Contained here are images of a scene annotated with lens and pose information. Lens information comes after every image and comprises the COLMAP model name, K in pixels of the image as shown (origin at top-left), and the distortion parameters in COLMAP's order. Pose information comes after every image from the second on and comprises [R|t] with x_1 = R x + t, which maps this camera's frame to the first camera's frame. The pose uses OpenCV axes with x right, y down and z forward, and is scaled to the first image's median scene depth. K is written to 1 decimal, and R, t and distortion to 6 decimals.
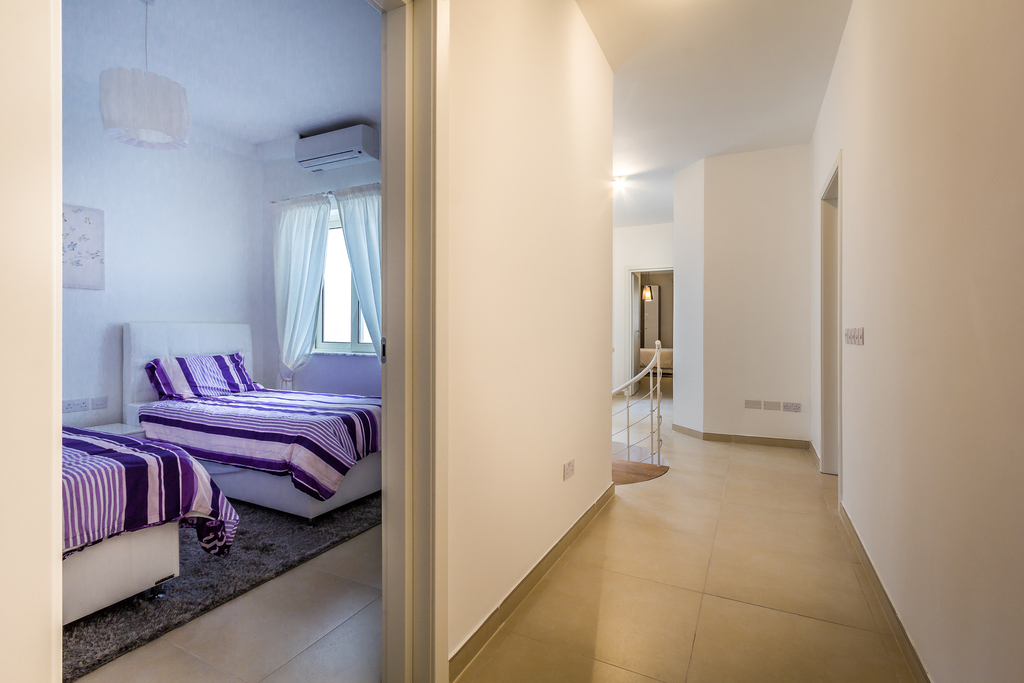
lens RADIAL K [[478.8, 0, 512.0], [0, 478.8, 341.5], [0, 0, 1]] dist [0.002132, 0.000264]
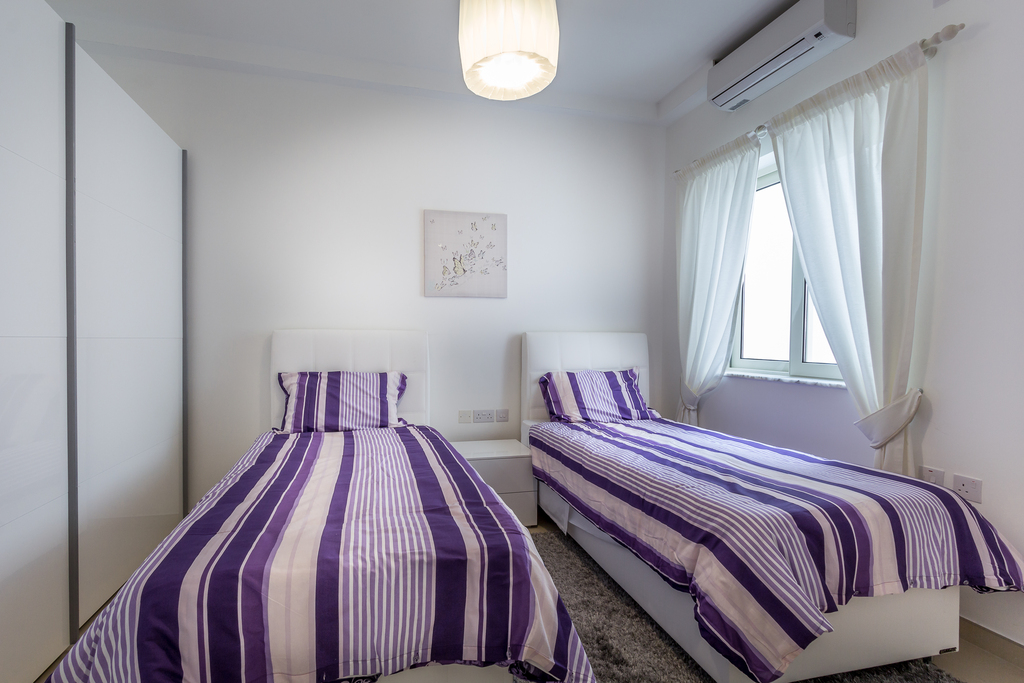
lens RADIAL K [[463.6, 0, 512.0], [0, 463.6, 341.5], [0, 0, 1]] dist [0.002488, 0.000316]
pose [[0.689341, 0.004761, -0.724422, -0.164959], [-0.022242, 0.999646, -0.014596, -0.007533], [0.724096, 0.026174, 0.689203, 0.354635]]
